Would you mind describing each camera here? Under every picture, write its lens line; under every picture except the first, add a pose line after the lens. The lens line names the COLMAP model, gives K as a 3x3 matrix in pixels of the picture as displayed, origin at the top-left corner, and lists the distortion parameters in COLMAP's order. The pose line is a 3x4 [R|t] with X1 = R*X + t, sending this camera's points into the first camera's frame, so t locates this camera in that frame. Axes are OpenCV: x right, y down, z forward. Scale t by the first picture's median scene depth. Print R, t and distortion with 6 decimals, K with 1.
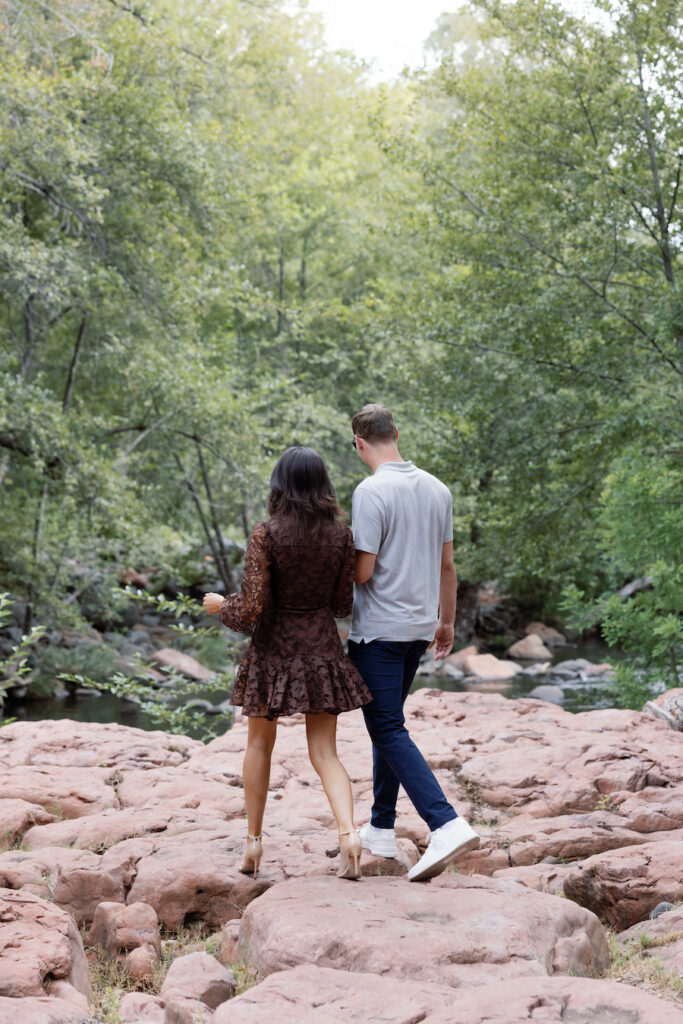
lens RADIAL K [[1770.5, 0, 341.5], [0, 1770.5, 512.0], [0, 0, 1]] dist [0.008298, 0.045519]
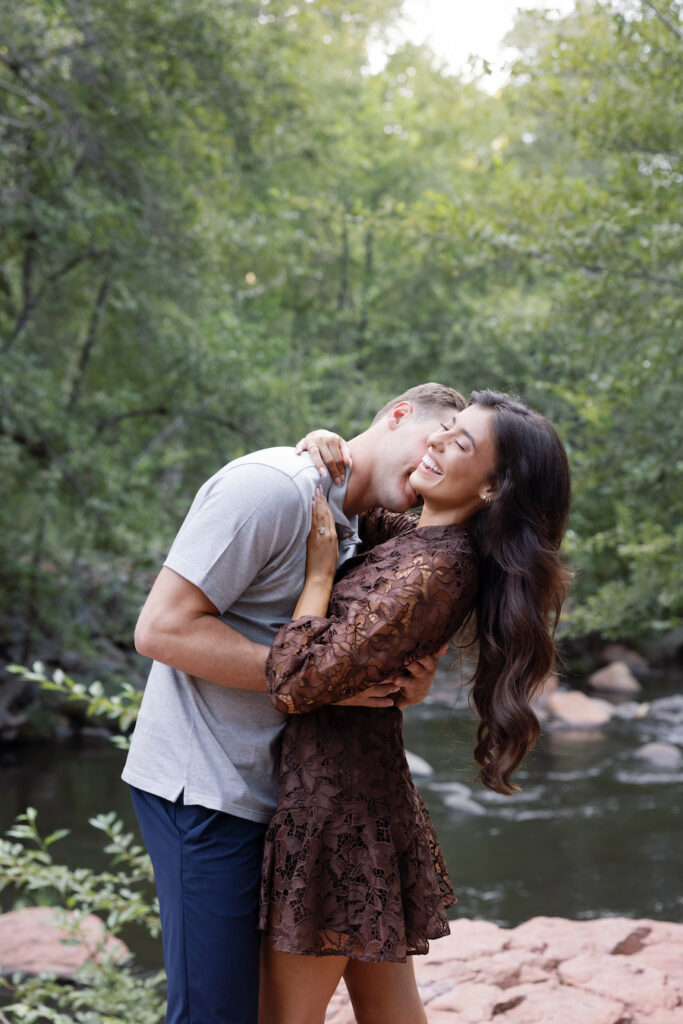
lens RADIAL K [[1573.6, 0, 303.8], [0, 1573.6, 509.9], [0, 0, 1]] dist [0.082134, 0.013668]
pose [[0.997886, 0.027130, -0.059061, -0.009264], [-0.027208, 0.999630, -0.000516, -0.006317], [0.059025, 0.002122, 0.998254, 0.420797]]
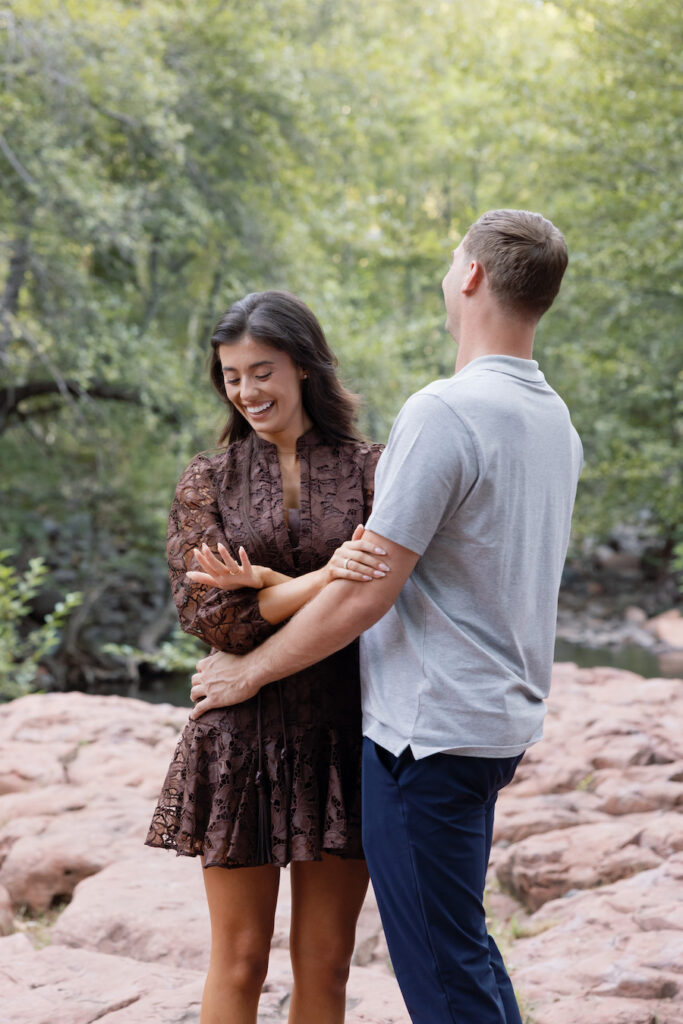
lens RADIAL K [[1959.5, 0, 276.1], [0, 1959.5, 426.0], [0, 0, 1]] dist [-0.000714, -0.008398]
pose [[0.985995, -0.025907, -0.164747, 0.079717], [0.022683, 0.999513, -0.021426, -0.000598], [0.165222, 0.017389, 0.986103, -0.010898]]
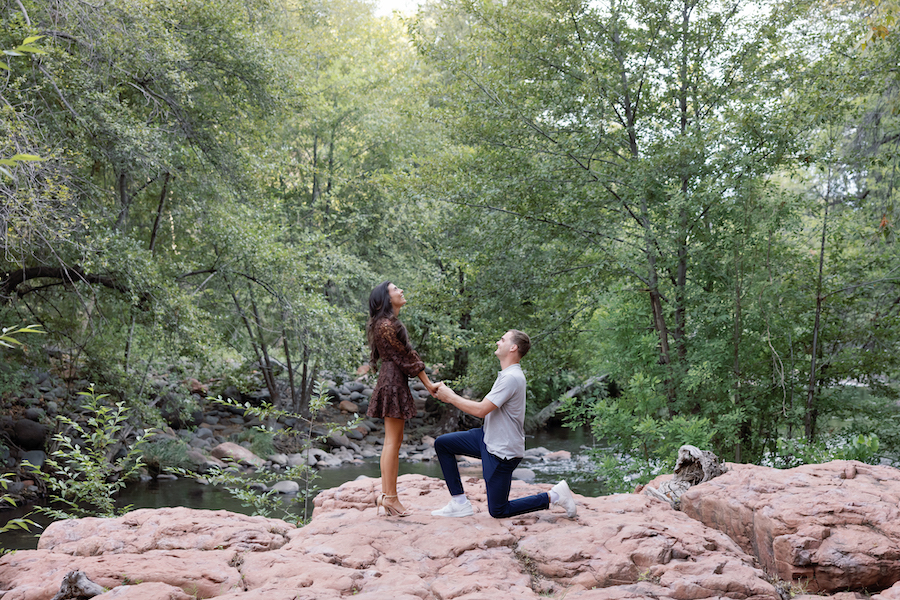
lens RADIAL K [[1305.4, 0, 450.0], [0, 1305.4, 300.0], [0, 0, 1]] dist [0.019998, 0.015630]
pose [[0.996432, 0.001698, 0.084383, -0.029991], [0.000663, 0.999609, -0.027946, 0.000475], [-0.084398, 0.027903, 0.996041, 0.056455]]
